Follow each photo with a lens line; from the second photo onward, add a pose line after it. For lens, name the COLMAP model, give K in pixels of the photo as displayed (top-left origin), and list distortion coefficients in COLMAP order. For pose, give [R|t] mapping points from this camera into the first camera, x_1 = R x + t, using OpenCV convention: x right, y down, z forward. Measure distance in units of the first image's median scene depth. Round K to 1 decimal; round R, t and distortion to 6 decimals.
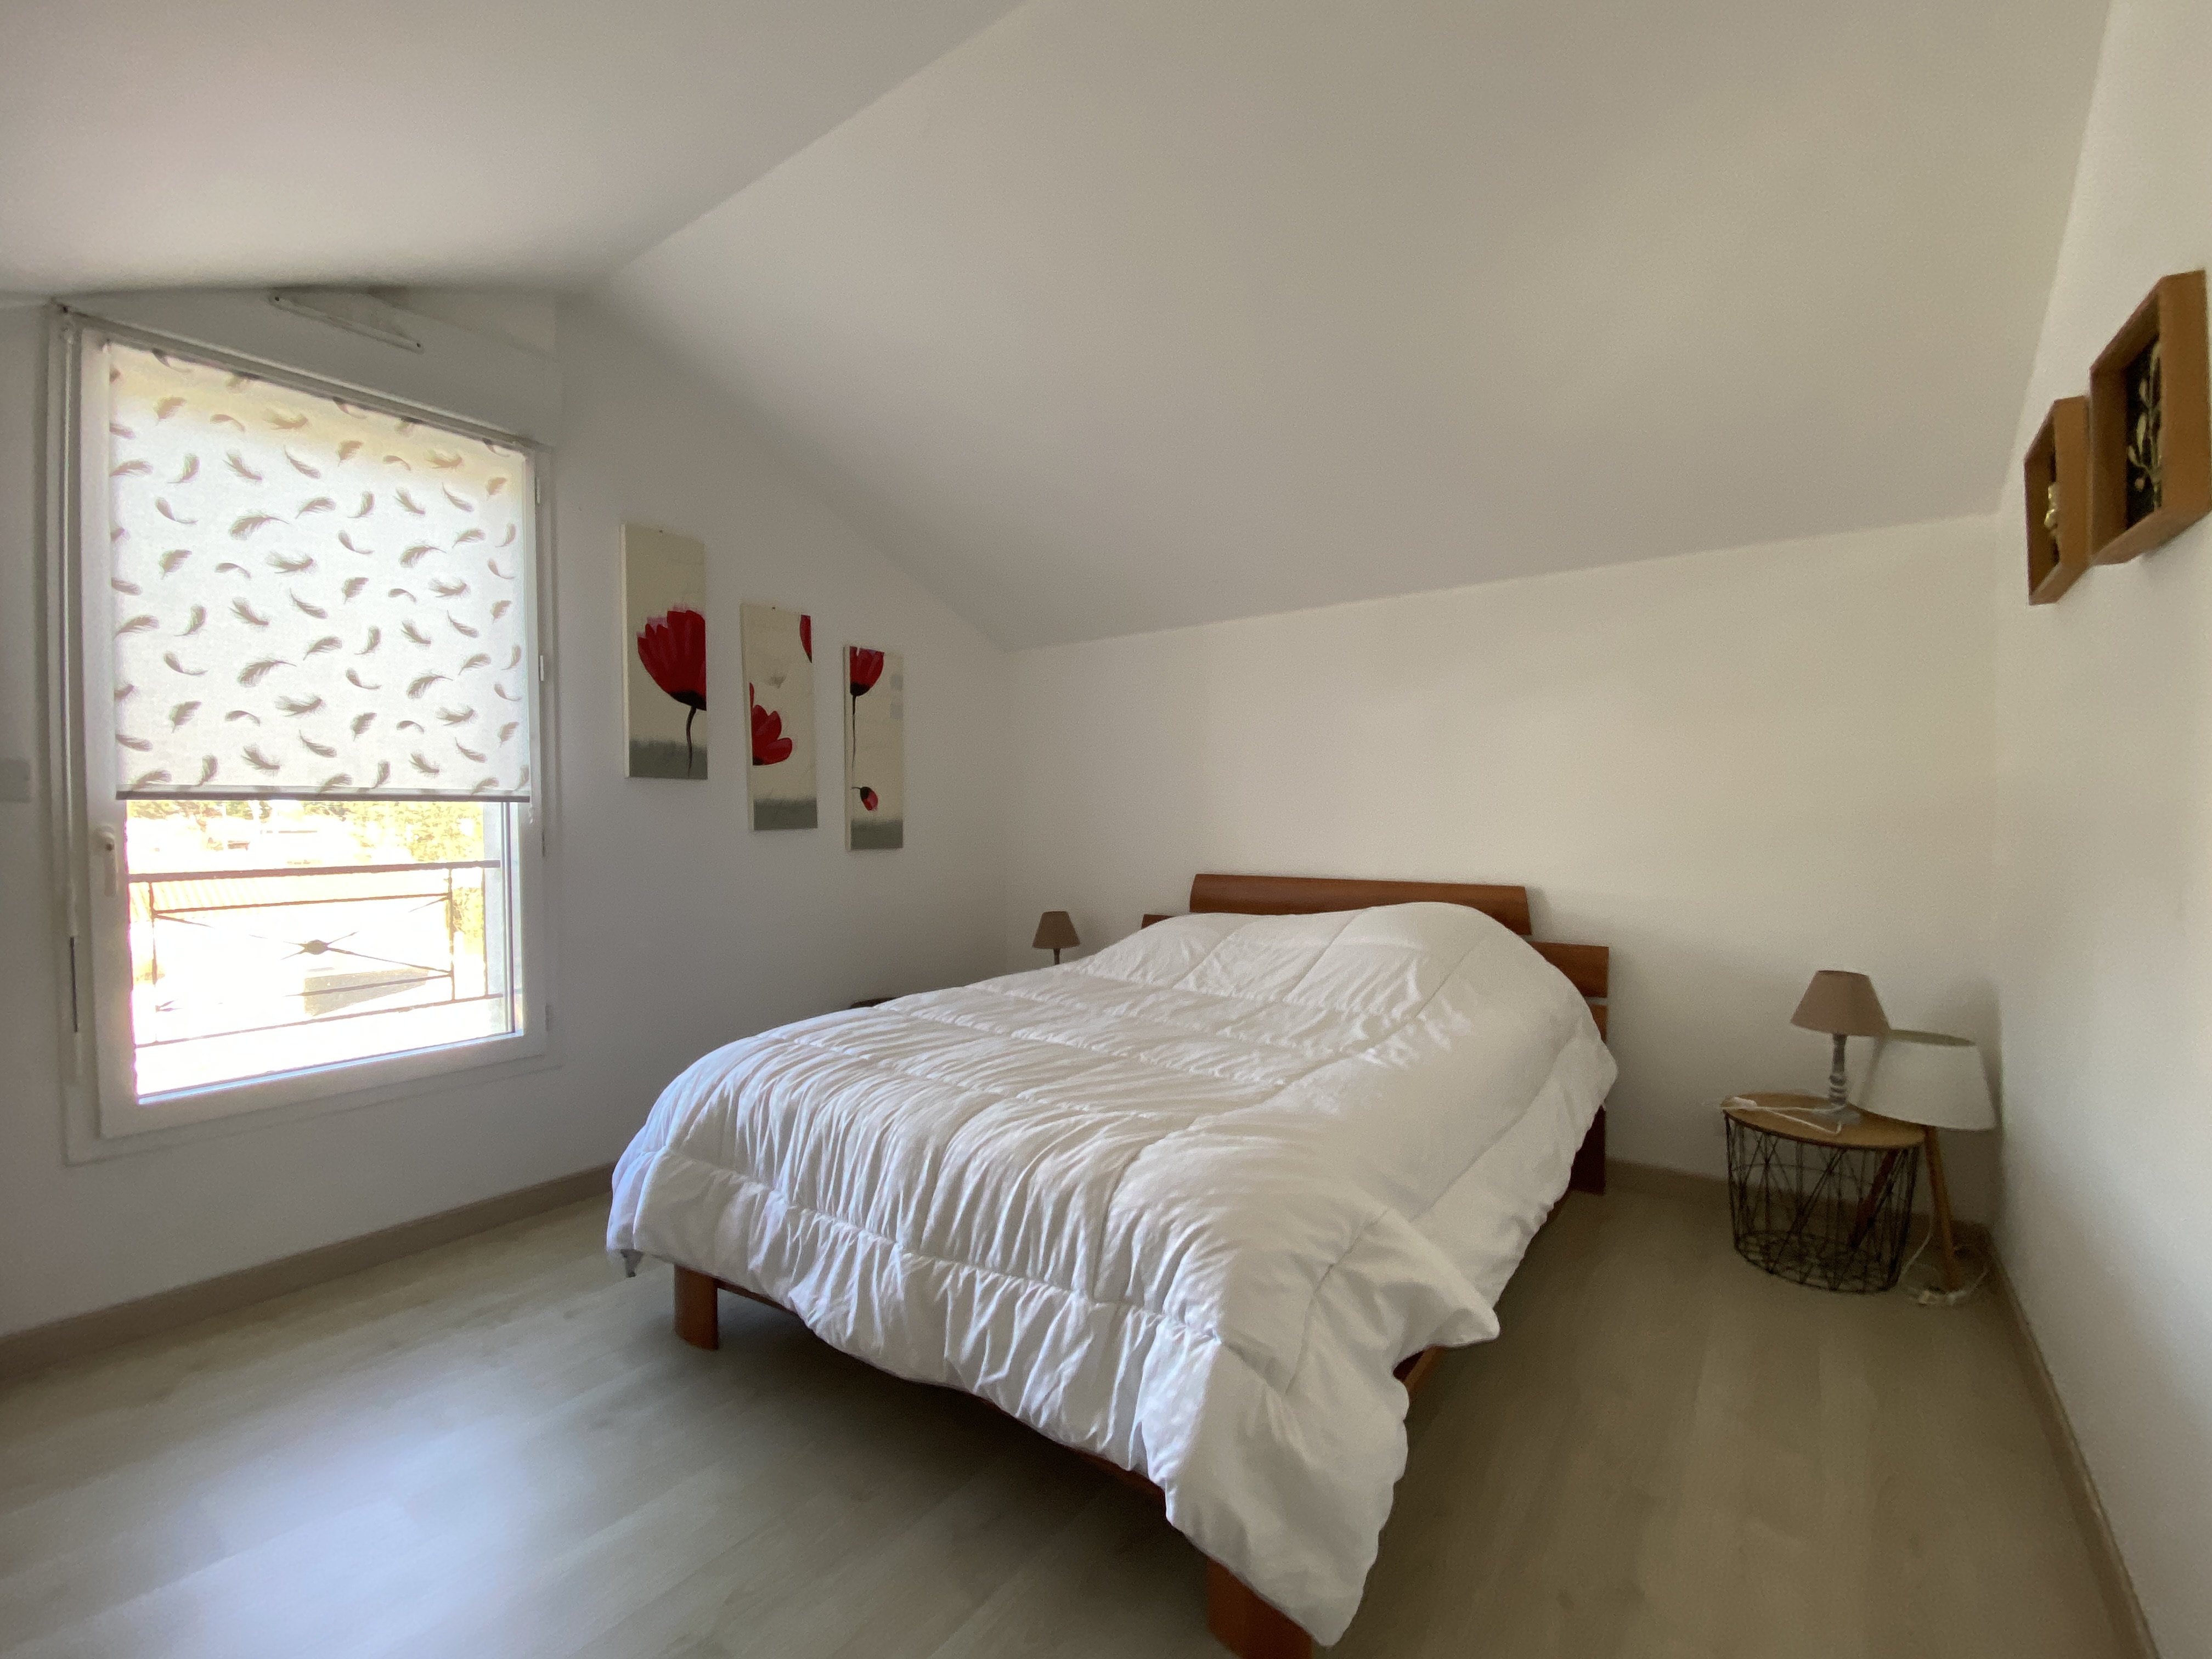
lens RADIAL K [[887.3, 0, 1106.0], [0, 887.3, 829.5], [0, 0, 1]] dist [-0.063107, -0.000099]
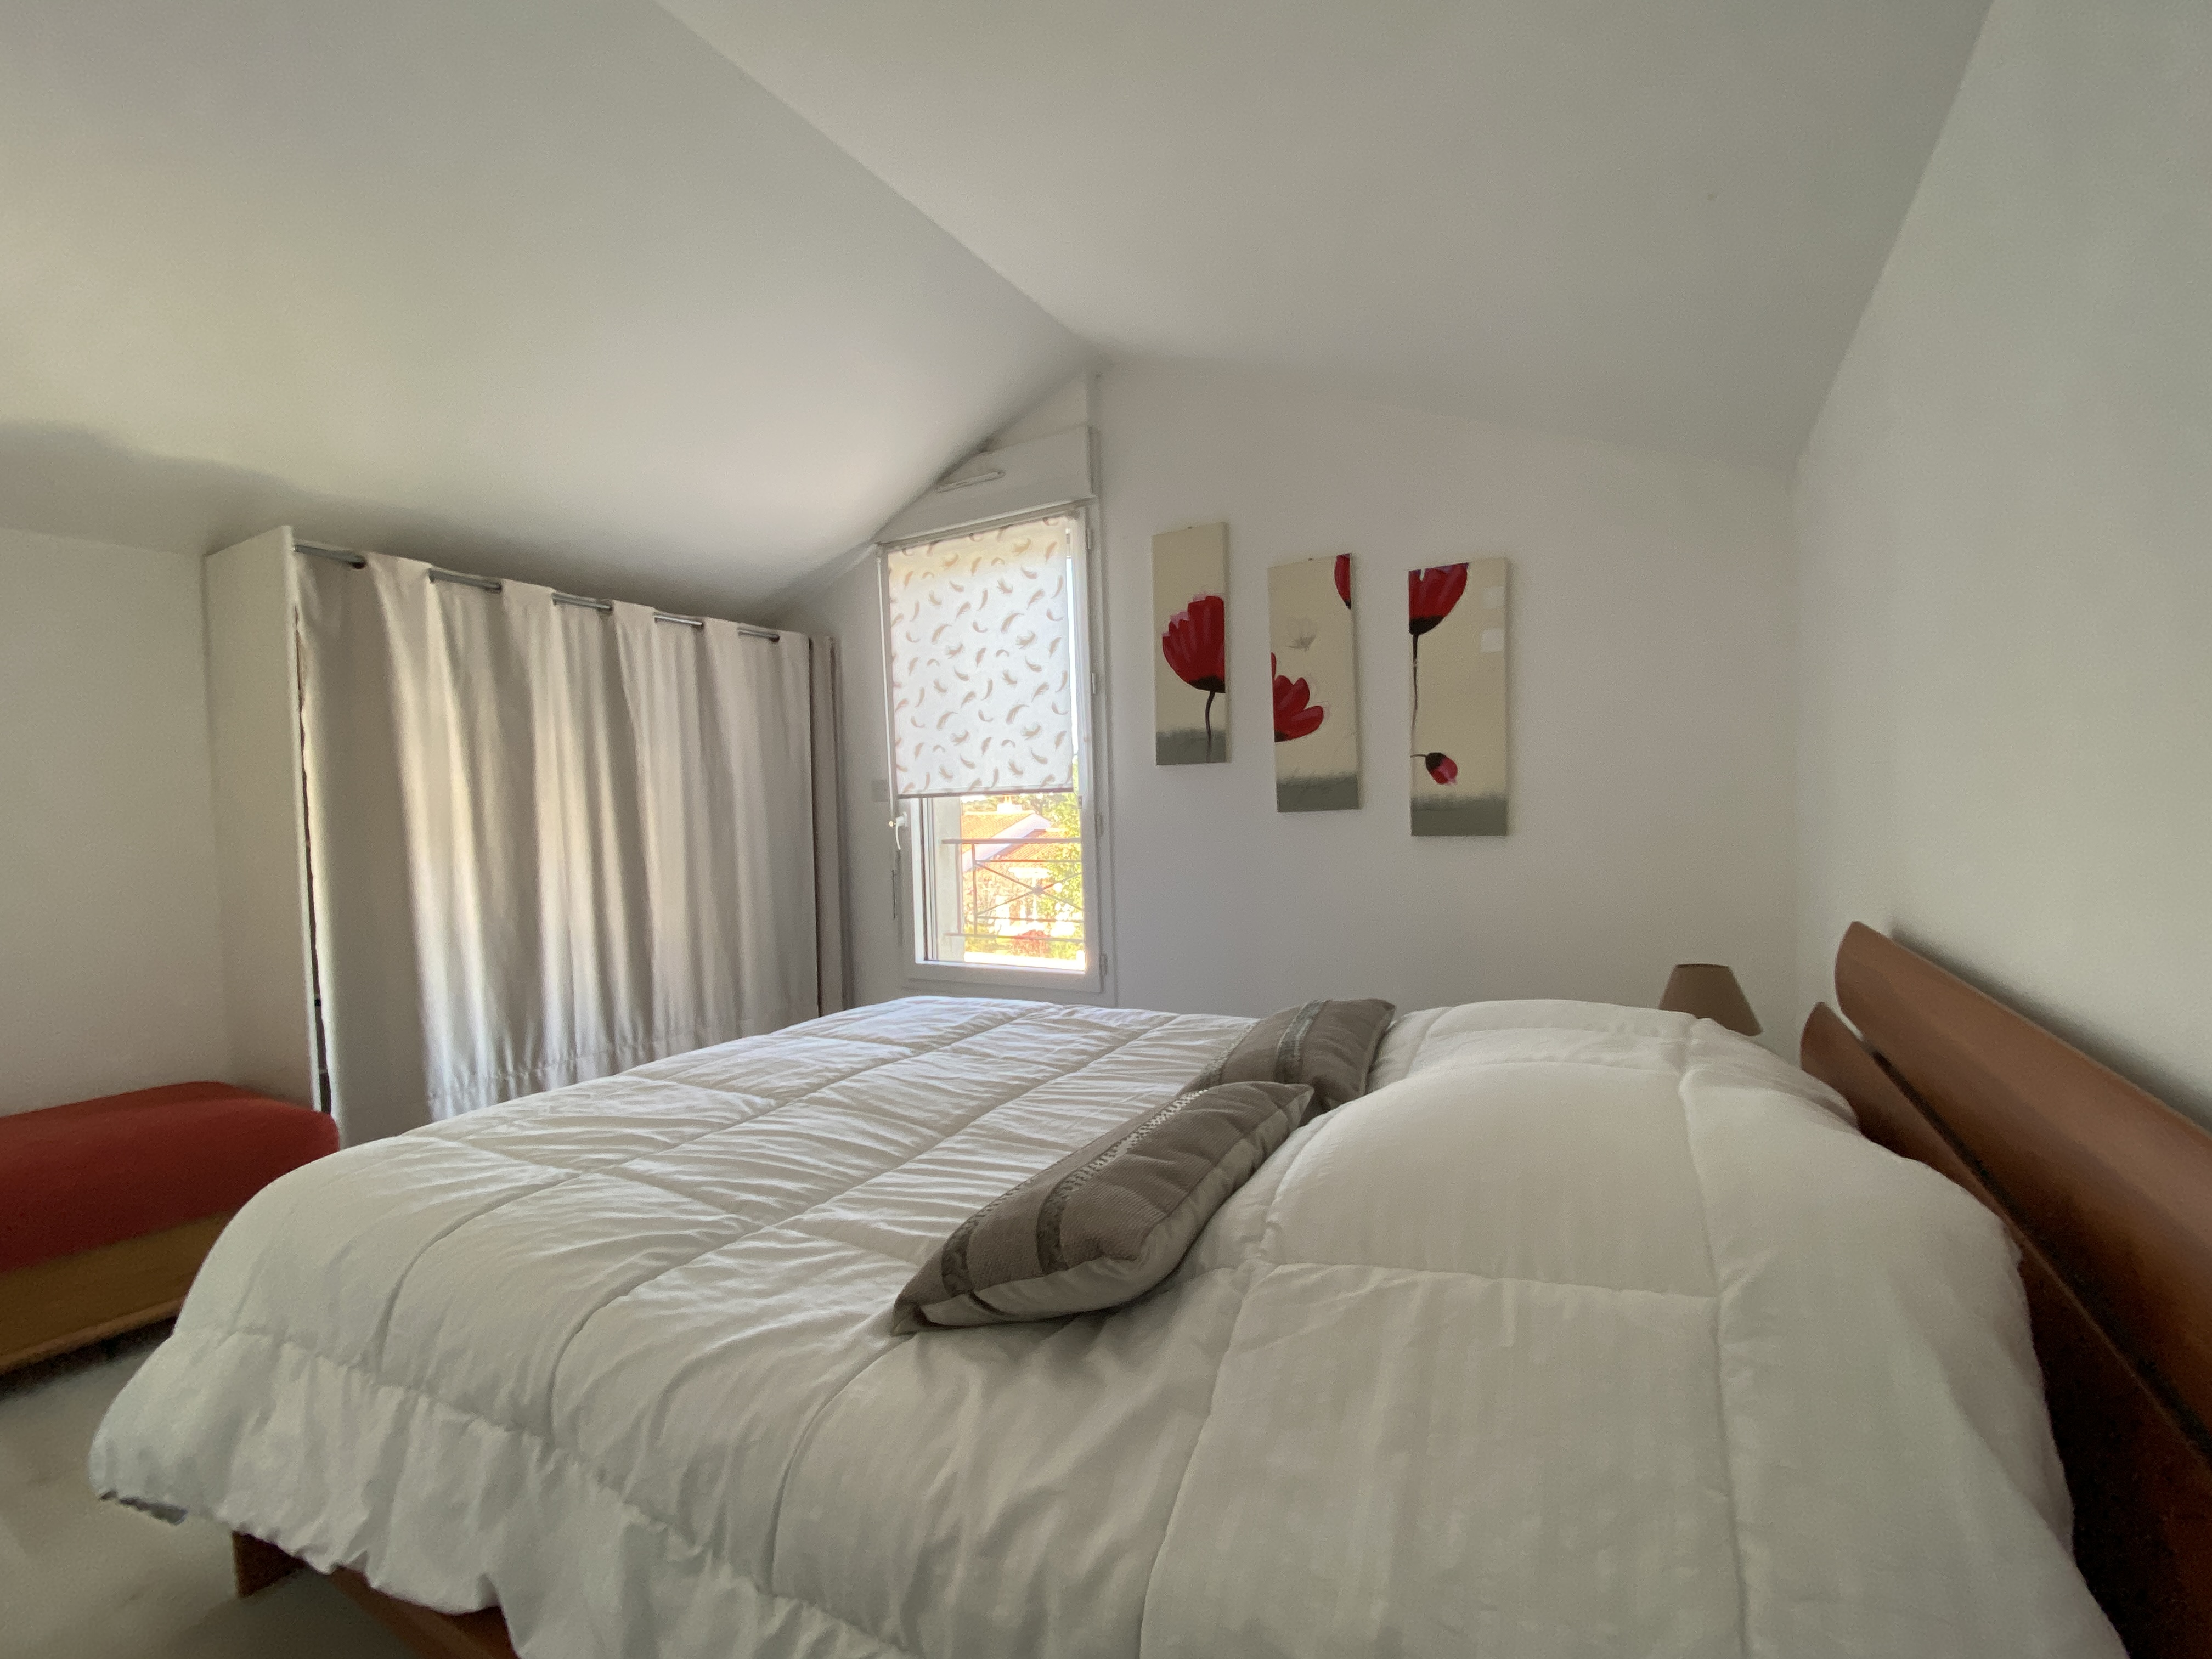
lens RADIAL K [[894.2, 0, 1099.4], [0, 894.2, 829.8], [0, 0, 1]] dist [0.032134, -0.037324]
pose [[0.112796, 0.019823, -0.993420, 0.660707], [0.012732, 0.999690, 0.021393, -0.003735], [0.993537, -0.015061, 0.112509, 0.898177]]
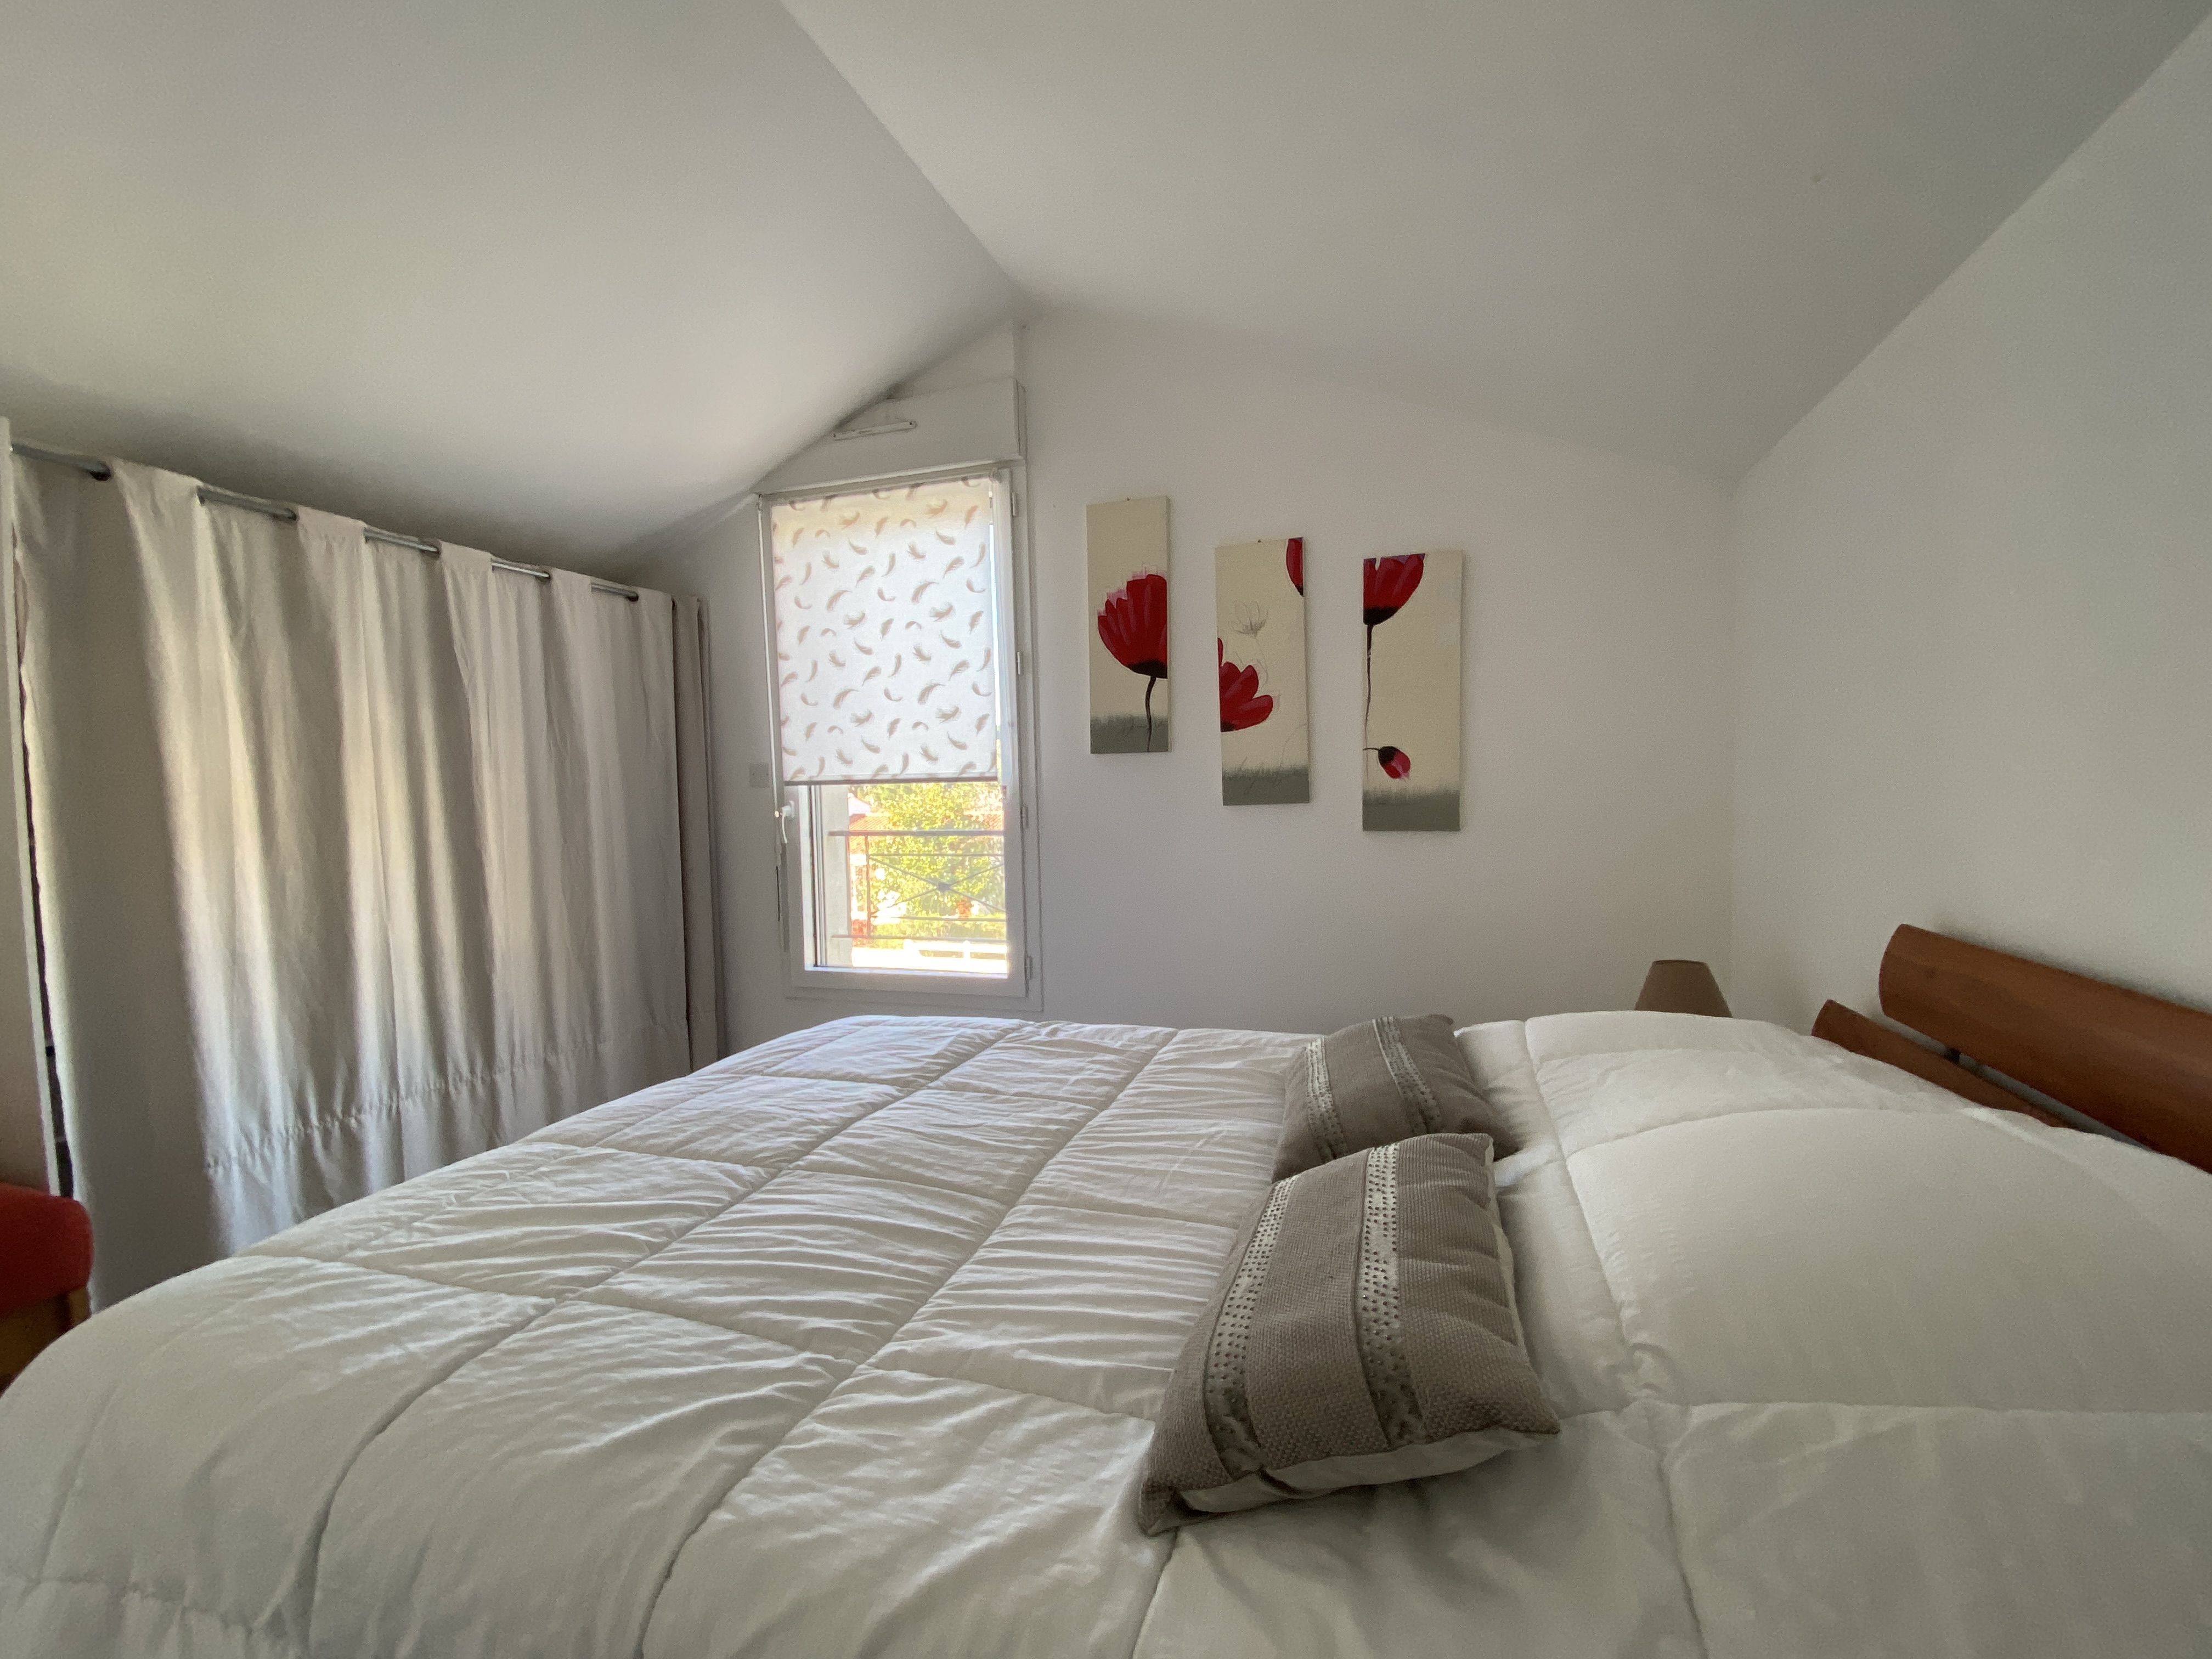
lens RADIAL K [[901.5, 0, 1093.8], [0, 901.5, 831.9], [0, 0, 1]] dist [0.015772, -0.018911]
pose [[0.296787, 0.039818, -0.954113, 0.547748], [0.004679, 0.999058, 0.043149, -0.015084], [0.954932, -0.017271, 0.296321, 0.769697]]
